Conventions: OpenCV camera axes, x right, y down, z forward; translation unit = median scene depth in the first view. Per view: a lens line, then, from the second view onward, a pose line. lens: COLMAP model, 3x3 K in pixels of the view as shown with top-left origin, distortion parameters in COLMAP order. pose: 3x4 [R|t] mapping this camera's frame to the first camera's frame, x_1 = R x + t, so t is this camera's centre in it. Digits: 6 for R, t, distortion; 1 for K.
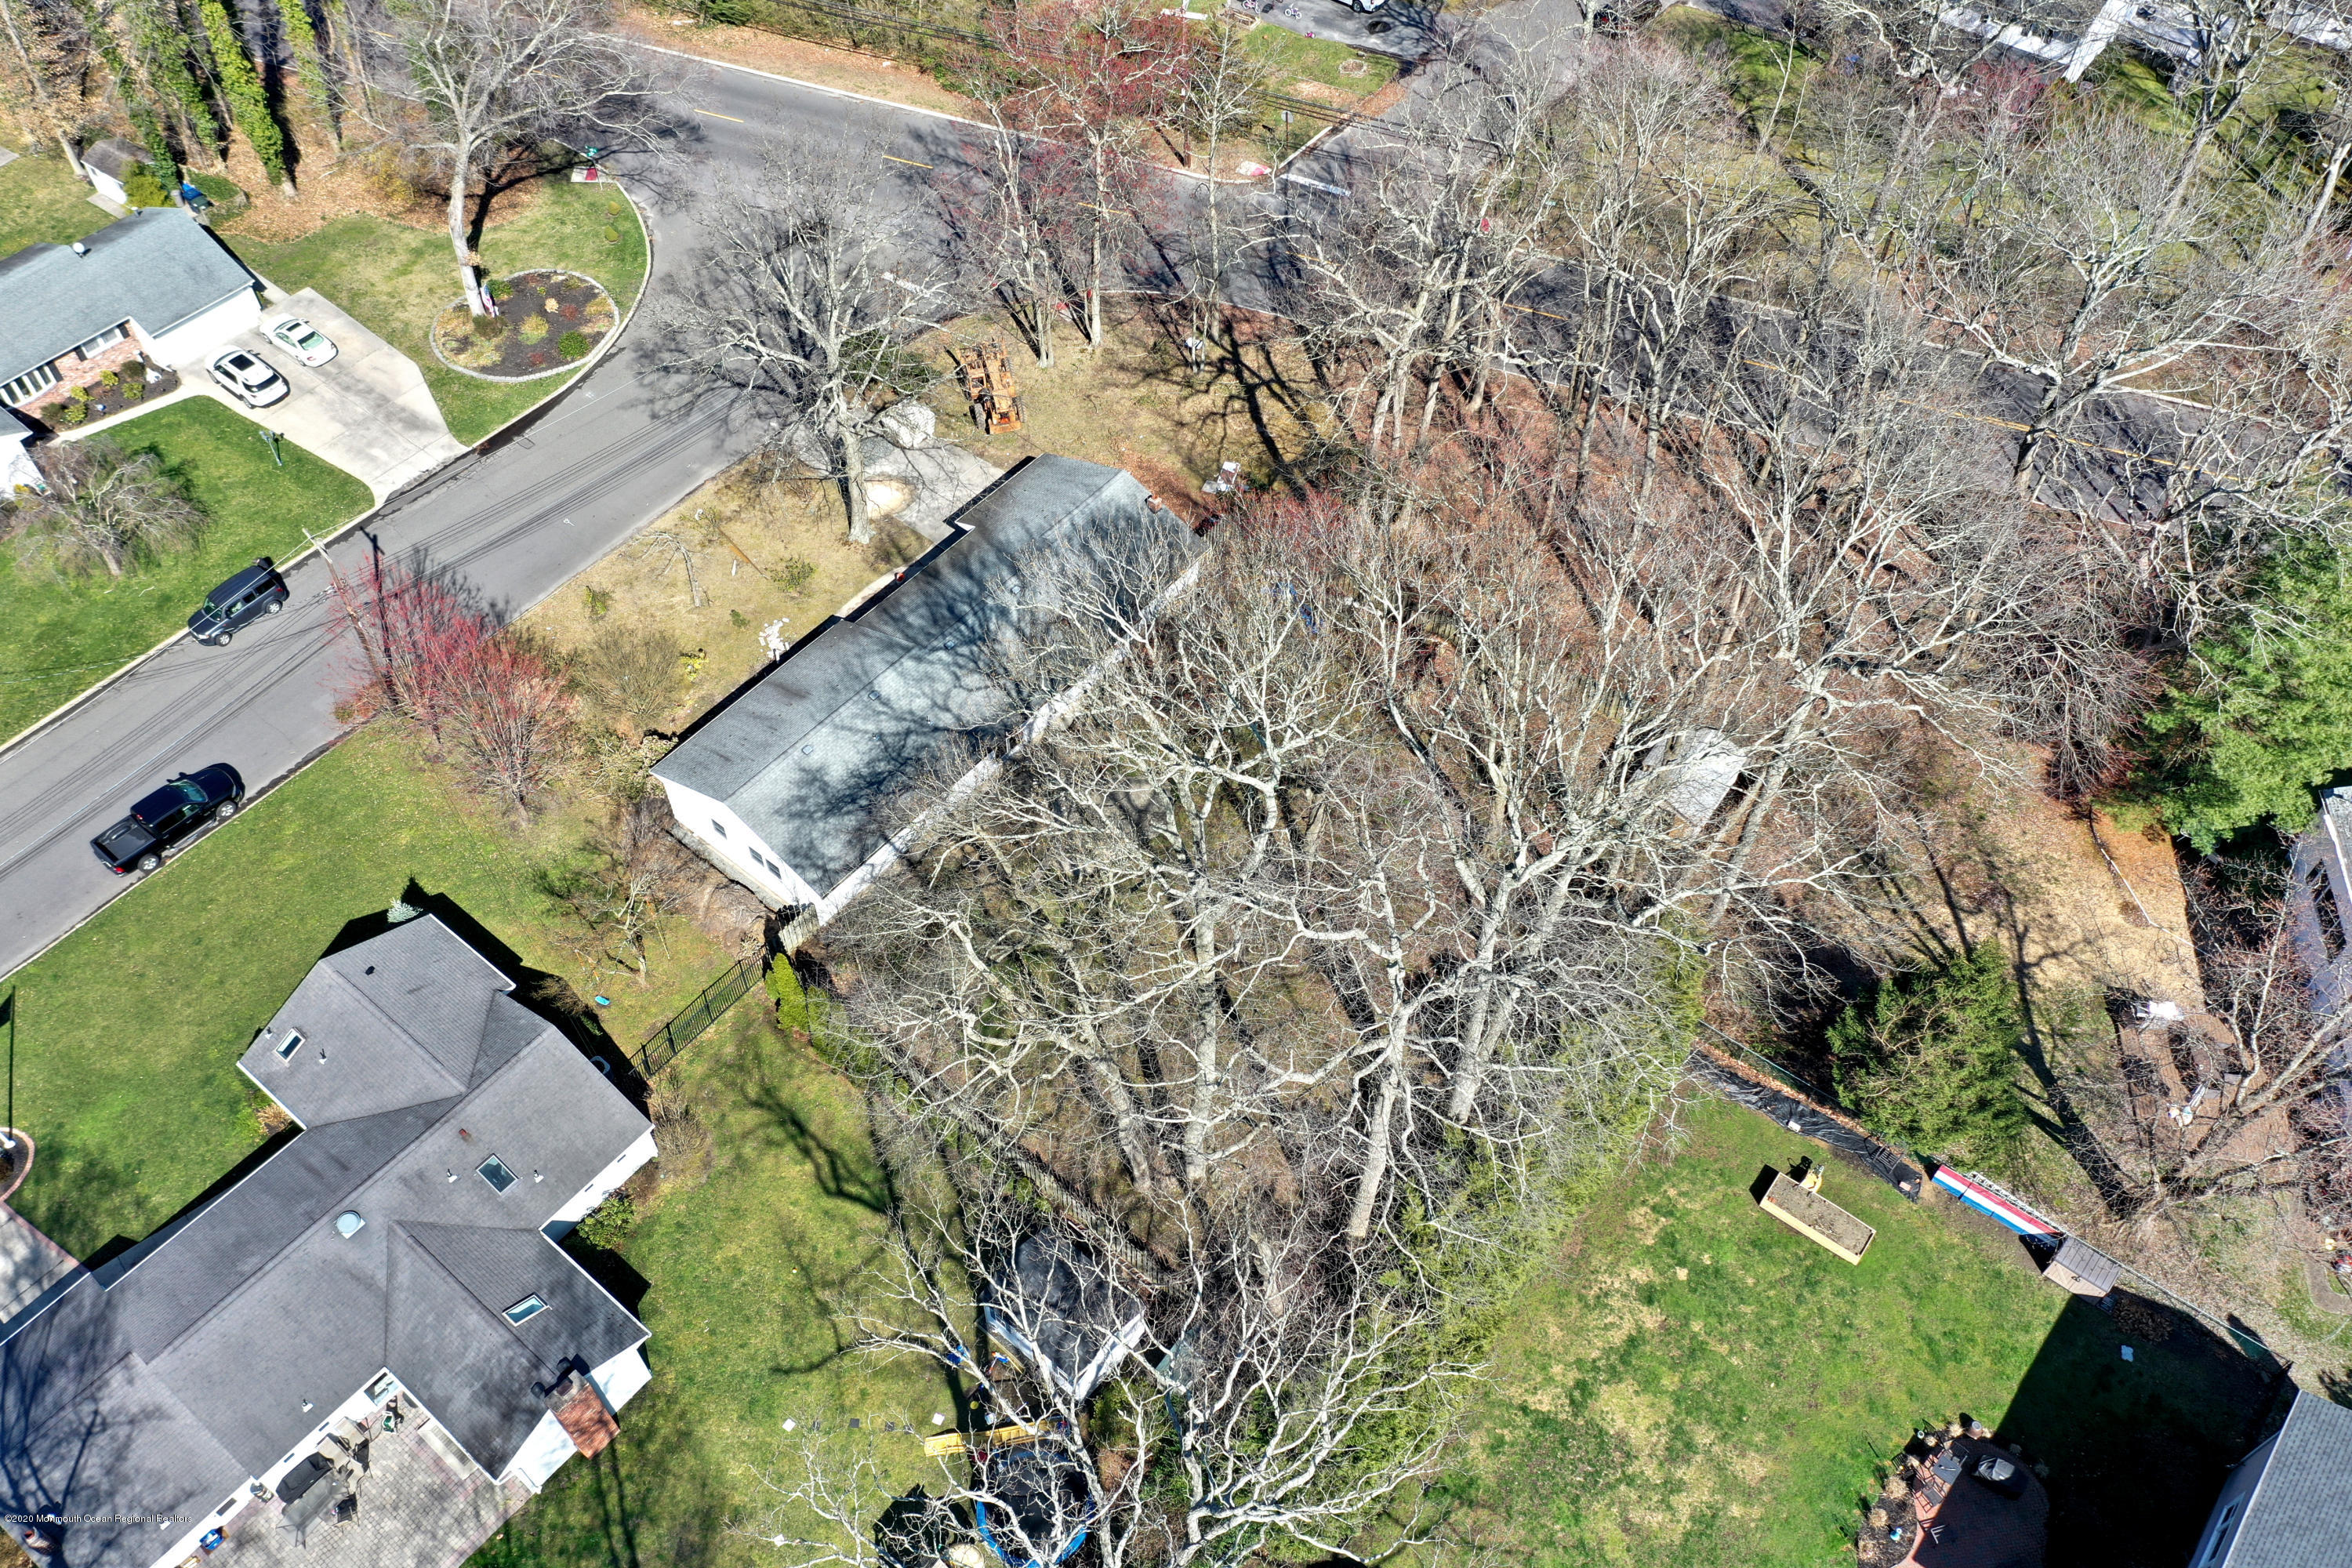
lens RADIAL K [[1866.0, 0, 1167.5], [0, 1866.0, 784.9], [0, 0, 1]] dist [-0.008493, 0.009625]
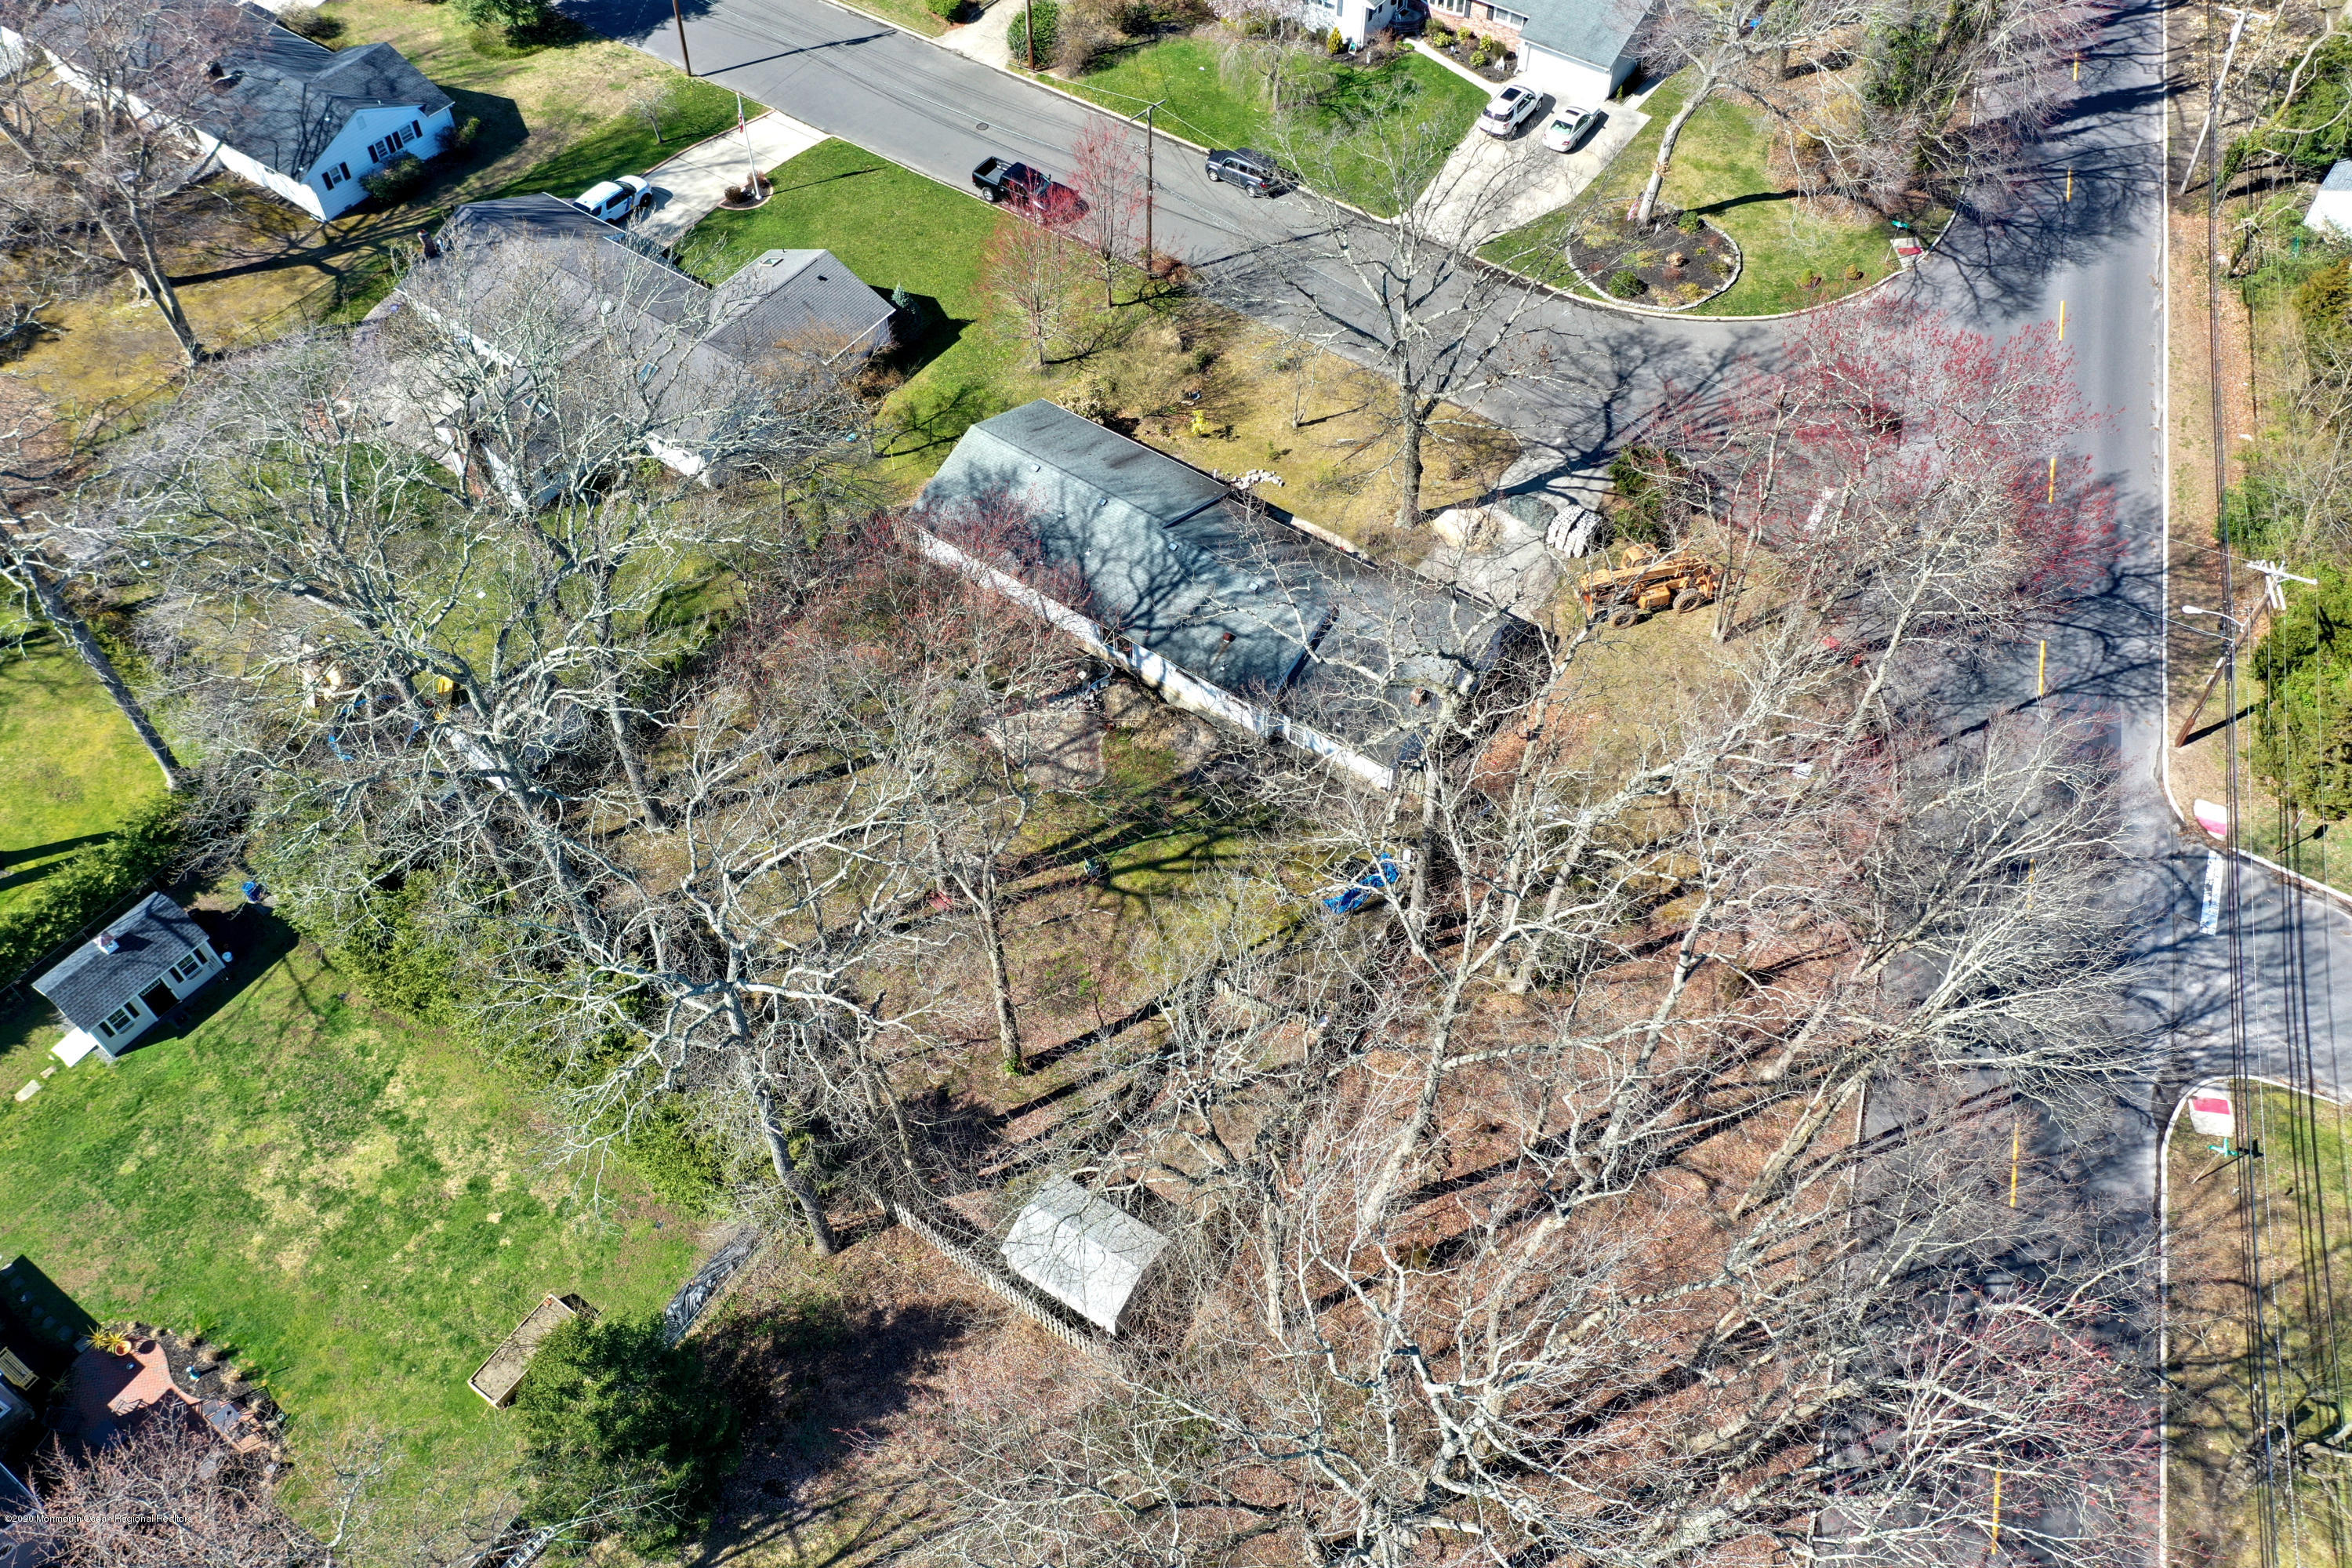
lens RADIAL K [[1866.0, 0, 1167.5], [0, 1866.0, 784.9], [0, 0, 1]] dist [-0.008493, 0.009625]
pose [[0.060083, 0.783431, -0.618567, 0.524369], [-0.772948, 0.428629, 0.467791, -0.420058], [0.631618, 0.450014, 0.631305, 0.347015]]
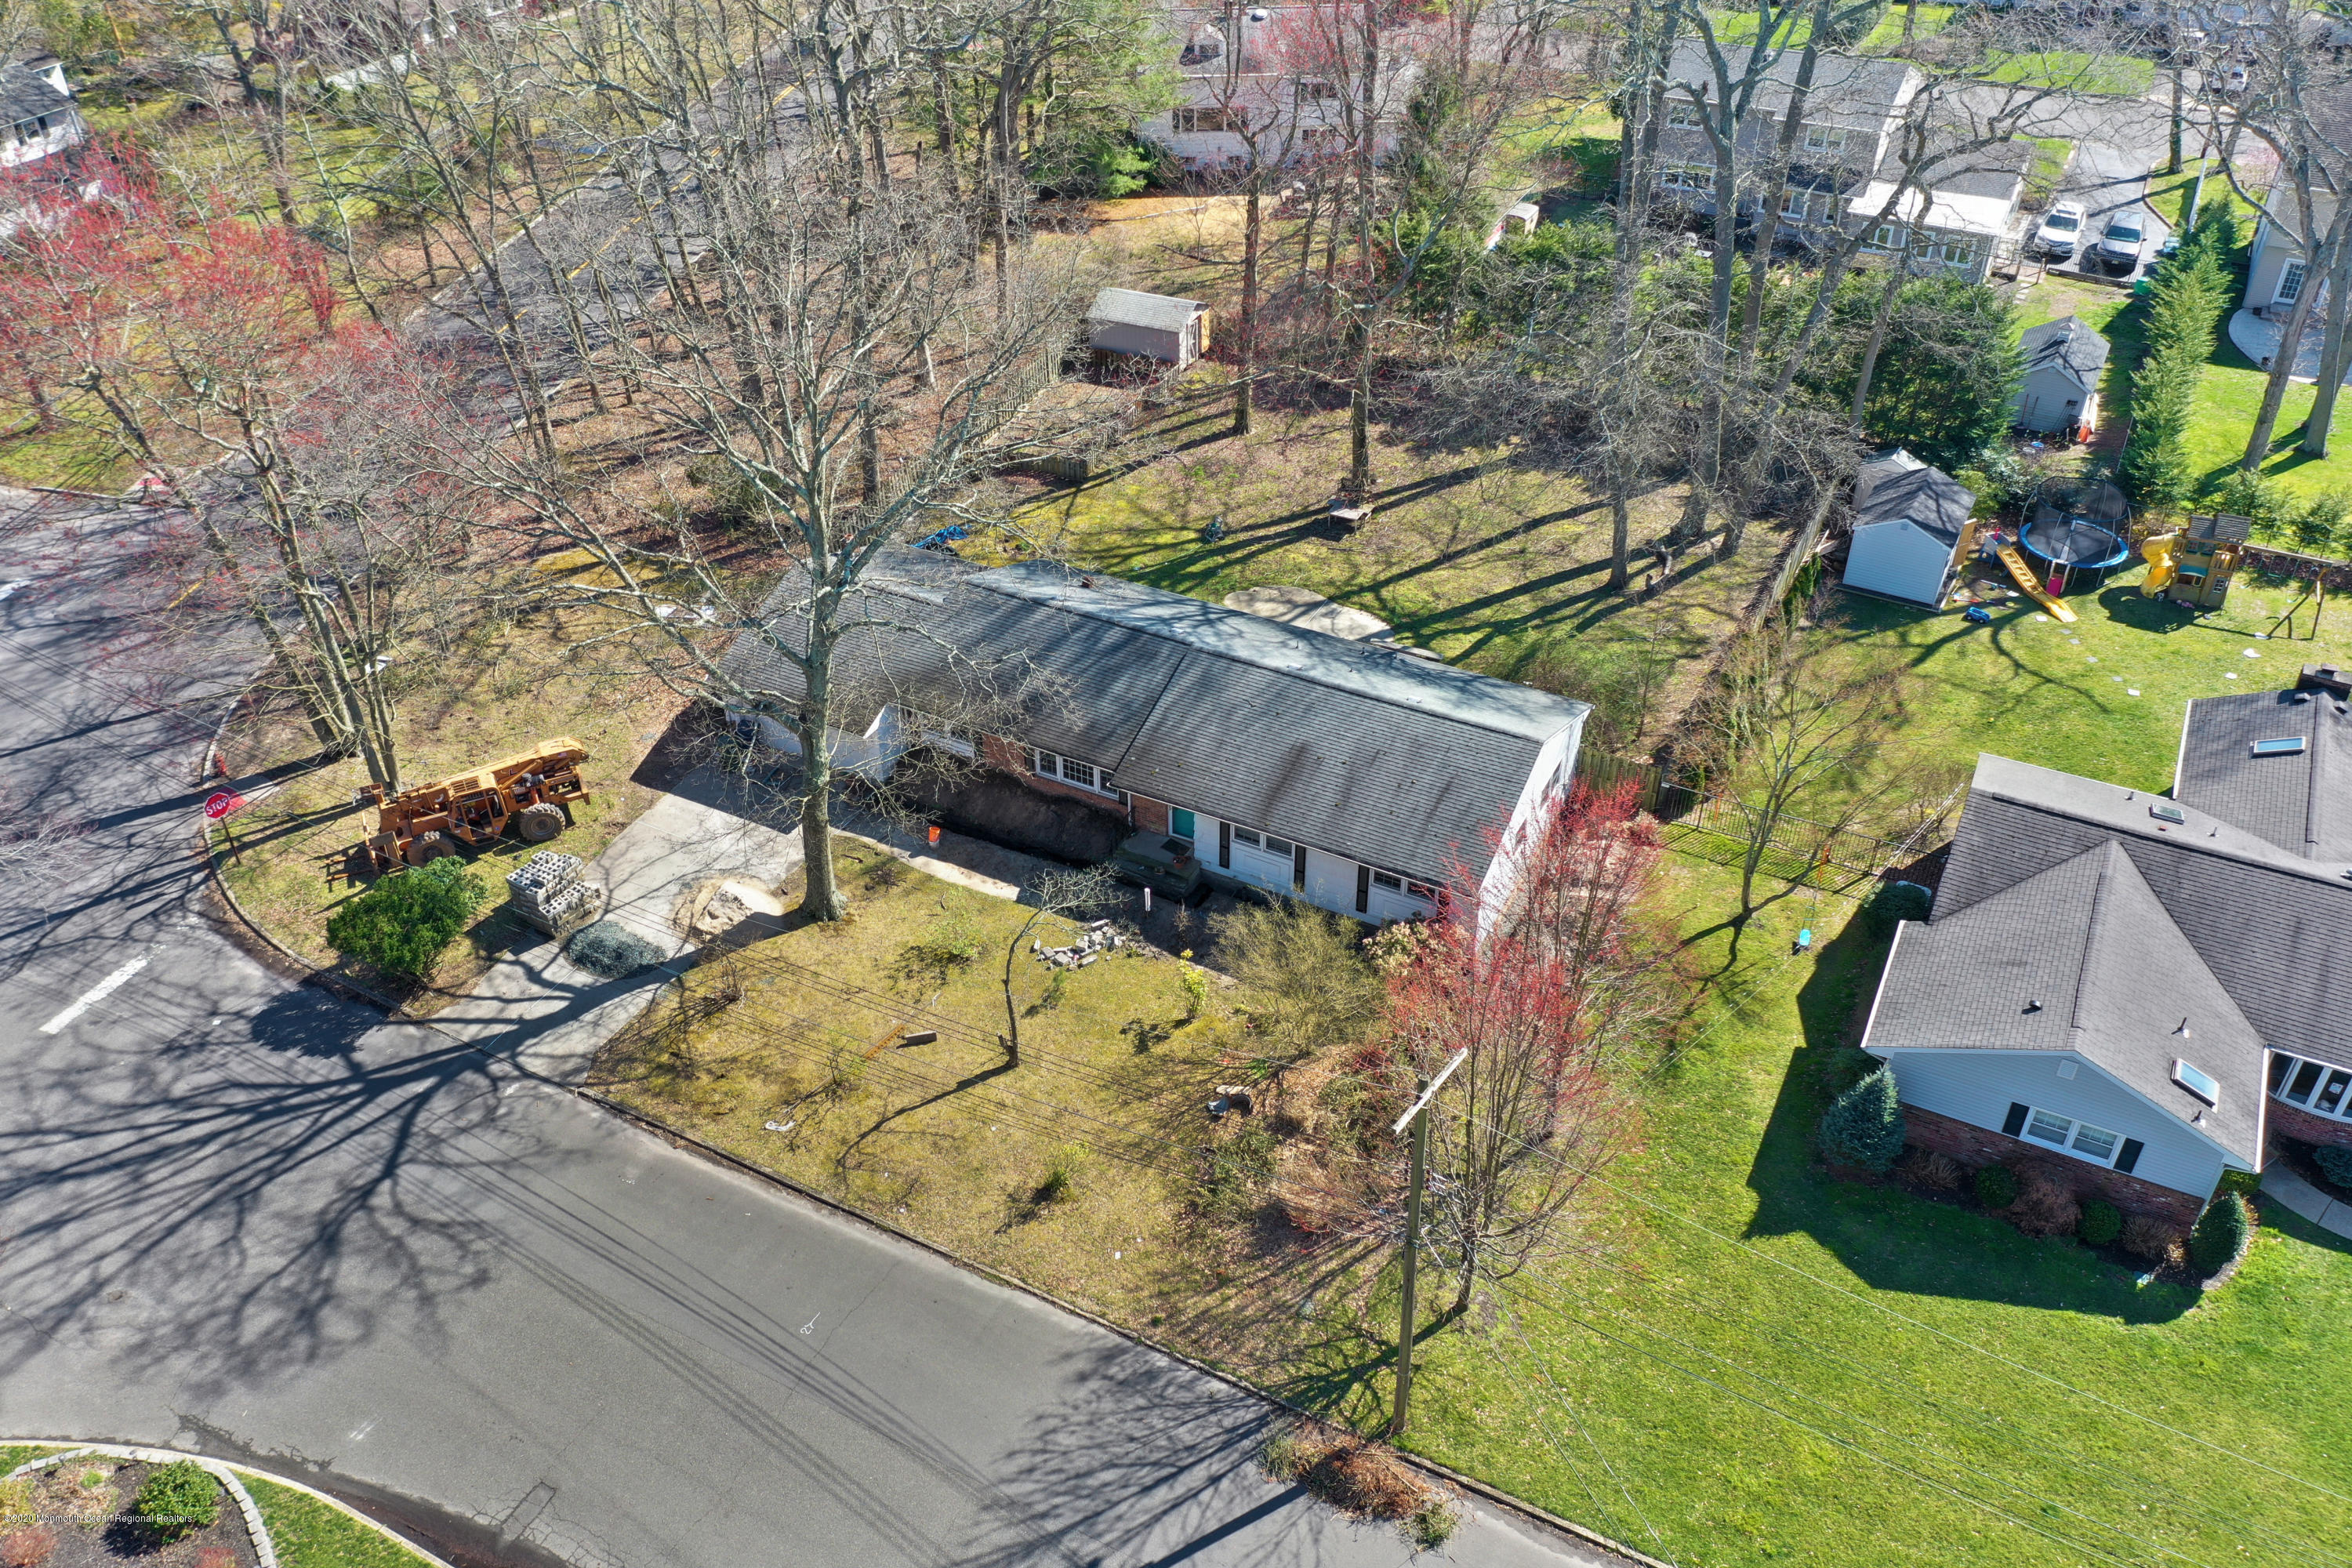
lens RADIAL K [[1832.0, 0, 1168.5], [0, 1832.0, 782.4], [0, 0, 1]] dist [-0.006483, 0.005864]
pose [[-0.192842, -0.587364, 0.786013, -0.597944], [0.770327, 0.405559, 0.492055, -0.342391], [-0.607790, 0.700375, 0.374253, 0.658347]]
